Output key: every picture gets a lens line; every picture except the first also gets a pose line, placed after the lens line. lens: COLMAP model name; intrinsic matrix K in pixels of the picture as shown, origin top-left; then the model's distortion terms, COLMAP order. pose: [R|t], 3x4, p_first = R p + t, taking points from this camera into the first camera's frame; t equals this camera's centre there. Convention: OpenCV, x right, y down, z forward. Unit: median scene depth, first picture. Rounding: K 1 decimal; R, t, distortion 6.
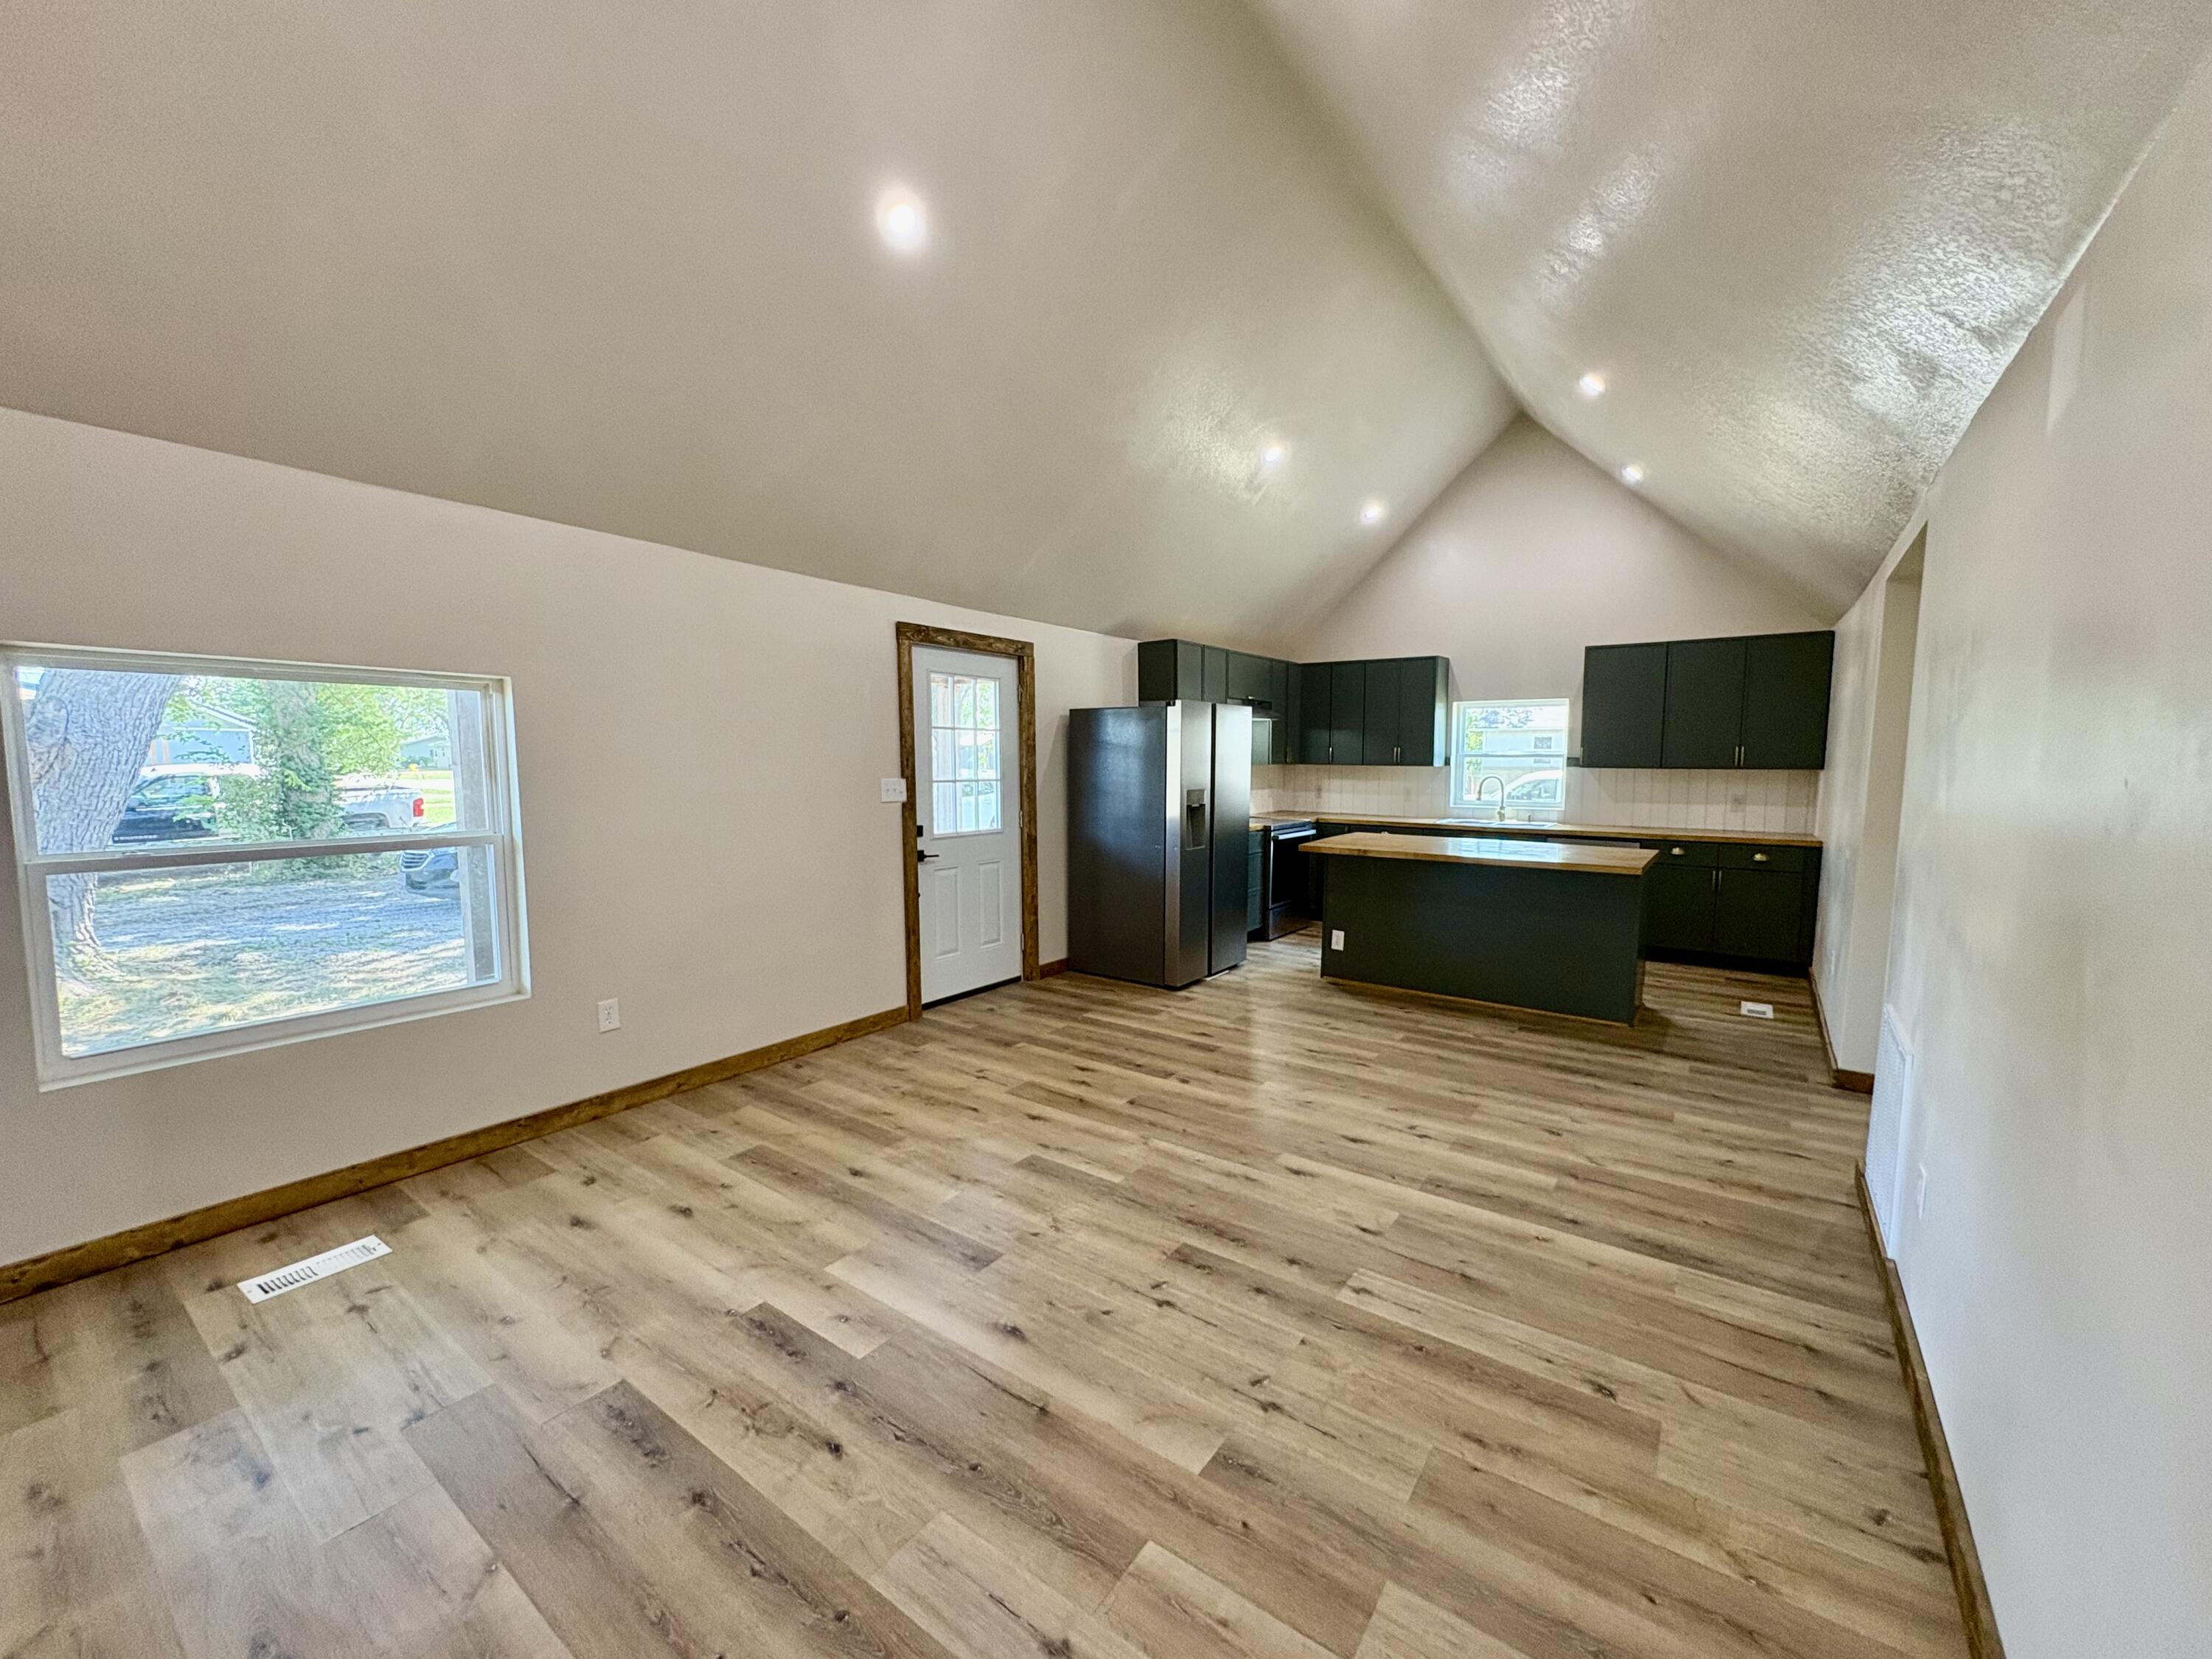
lens RADIAL K [[882.6, 0, 1107.7], [0, 882.6, 826.7], [0, 0, 1]] dist [0.001501, -0.000386]
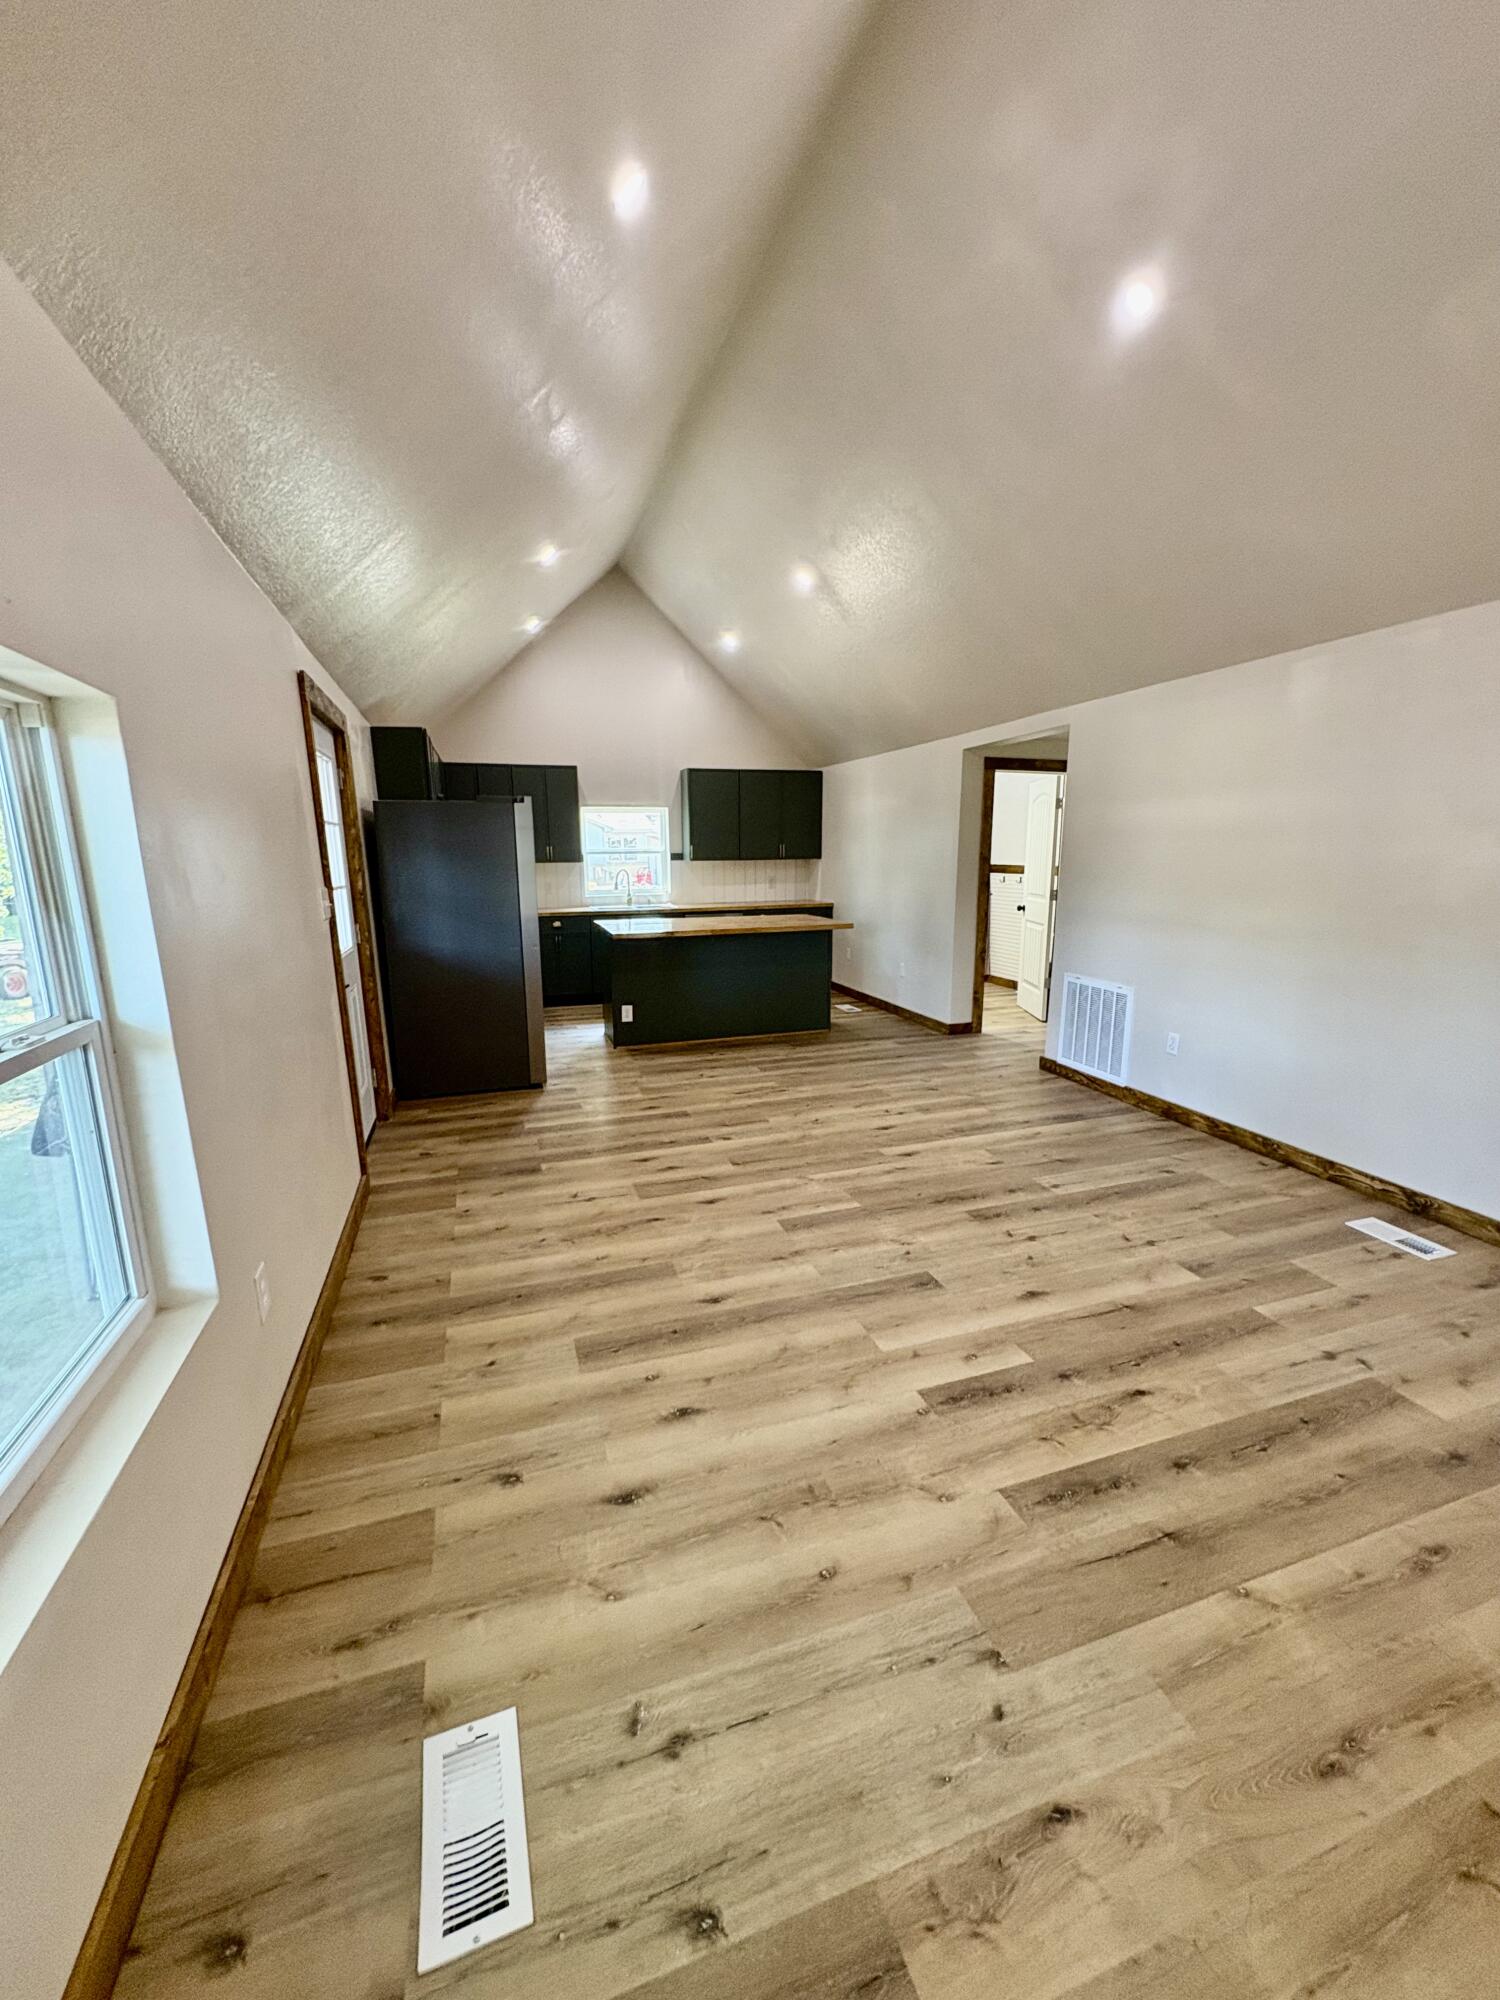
lens RADIAL K [[798.0, 0, 748.6], [0, 798.0, 990.3], [0, 0, 1]] dist [0.001501, -0.000386]
pose [[0.584692, -0.147279, 0.797775, -0.613736], [0.077867, 0.989031, 0.125518, -0.026706], [-0.807510, -0.011269, 0.589746, 0.323954]]
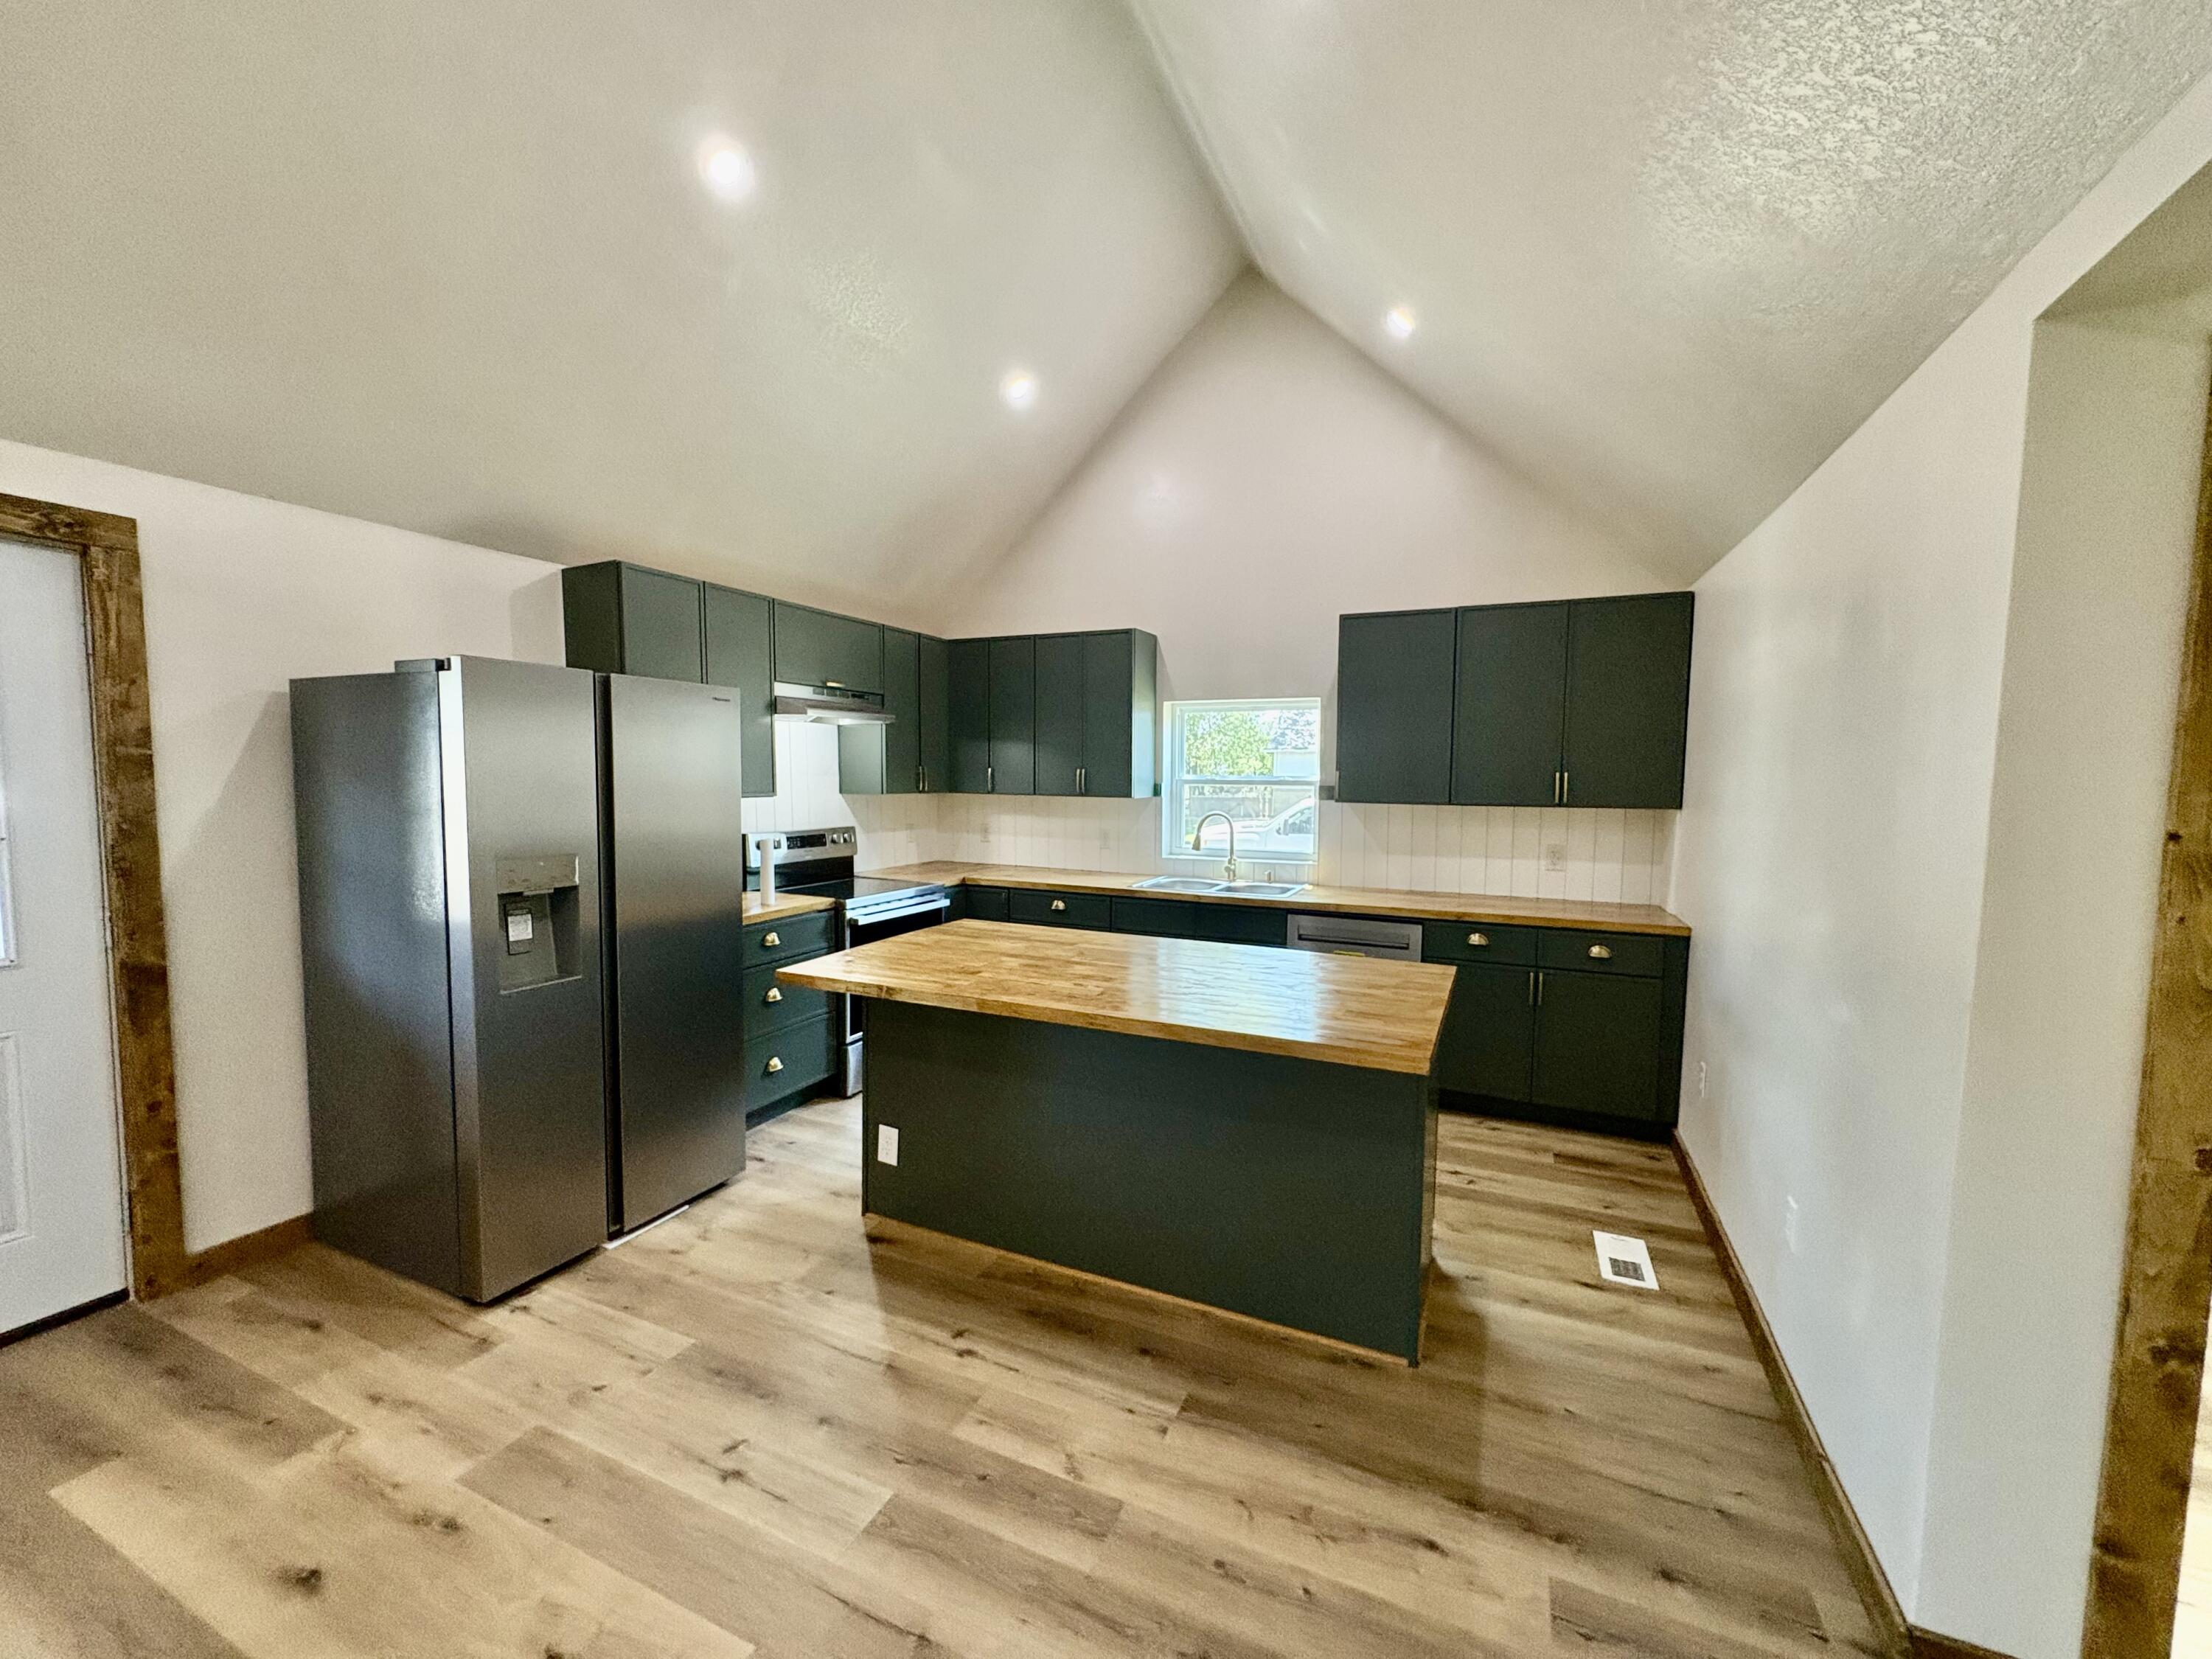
lens RADIAL K [[882.6, 0, 1100.7], [0, 882.6, 833.7], [0, 0, 1]] dist [0.001501, -0.000386]
pose [[0.980091, -0.006085, 0.198454, 0.360401], [0.008650, 0.999890, -0.012060, -0.056786], [-0.198359, 0.013536, 0.980036, 0.606154]]
